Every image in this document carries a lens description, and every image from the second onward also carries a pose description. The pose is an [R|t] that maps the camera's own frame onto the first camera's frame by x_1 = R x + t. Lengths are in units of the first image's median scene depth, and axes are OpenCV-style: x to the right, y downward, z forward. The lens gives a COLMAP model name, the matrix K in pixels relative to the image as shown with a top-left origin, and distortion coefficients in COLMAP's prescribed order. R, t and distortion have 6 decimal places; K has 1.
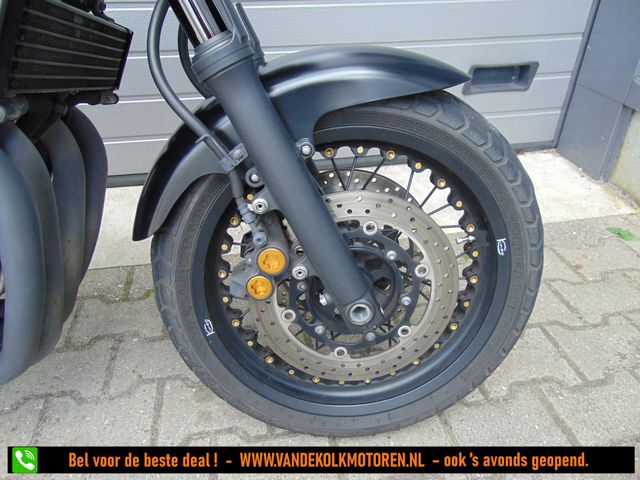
lens RADIAL K [[473.5, 0, 317.2], [0, 473.5, 237.4], [0, 0, 1]] dist [0.001359, 0.006826]
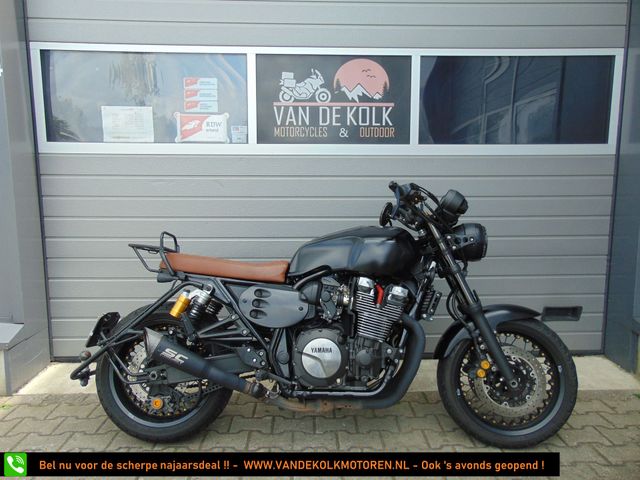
lens RADIAL K [[480.2, 0, 319.5], [0, 480.2, 240.0], [0, 0, 1]] dist [-0.024639, 0.062122]
pose [[0.988121, 0.014968, -0.152944, -0.638024], [-0.080601, 0.897846, -0.432871, 0.695491], [0.130841, 0.440056, 0.888387, -2.174067]]
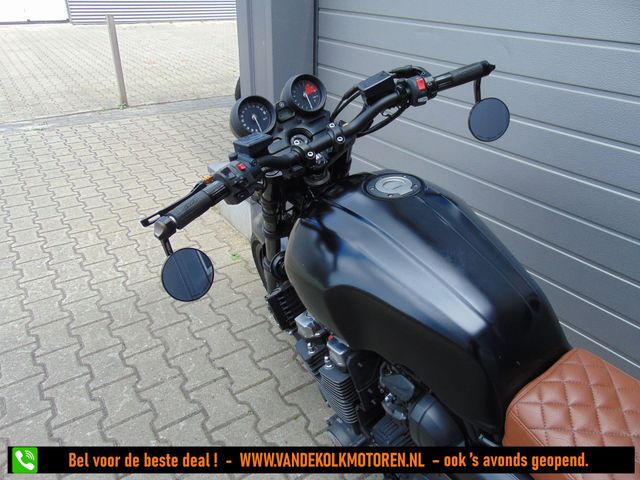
lens RADIAL K [[477.7, 0, 318.5], [0, 477.7, 241.3], [0, 0, 1]] dist [-0.020690, 0.053544]
pose [[0.404973, 0.449628, -0.796135, -0.324007], [-0.518883, 0.829954, 0.204785, -0.703026], [0.752833, 0.330169, 0.569413, -0.456484]]
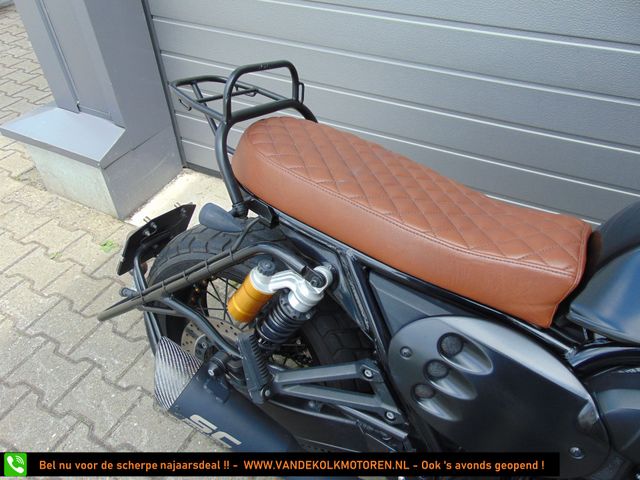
lens RADIAL K [[480.2, 0, 319.5], [0, 480.2, 240.0], [0, 0, 1]] dist [-0.024639, 0.062122]
pose [[0.784023, 0.402445, -0.472596, -1.283592], [-0.321602, 0.914556, 0.245273, -0.580383], [0.530924, -0.040312, 0.846460, -0.425197]]
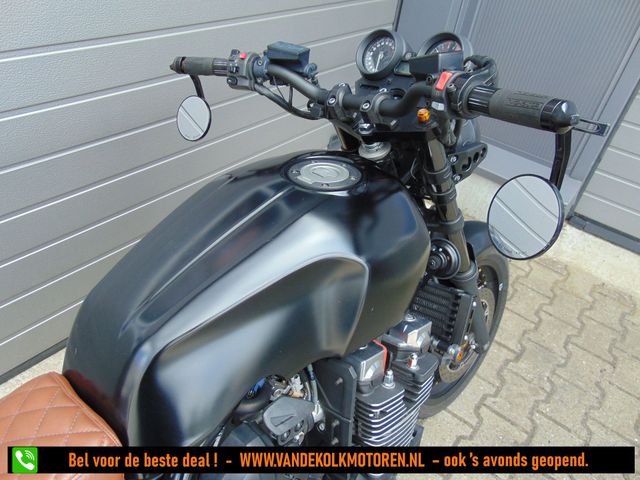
lens RADIAL K [[473.5, 0, 317.2], [0, 473.5, 237.4], [0, 0, 1]] dist [0.001359, 0.006826]
pose [[0.749482, -0.330092, 0.573860, -1.379146], [0.261221, 0.943948, 0.201807, -0.830747], [-0.608309, -0.001346, 0.793699, -0.220395]]
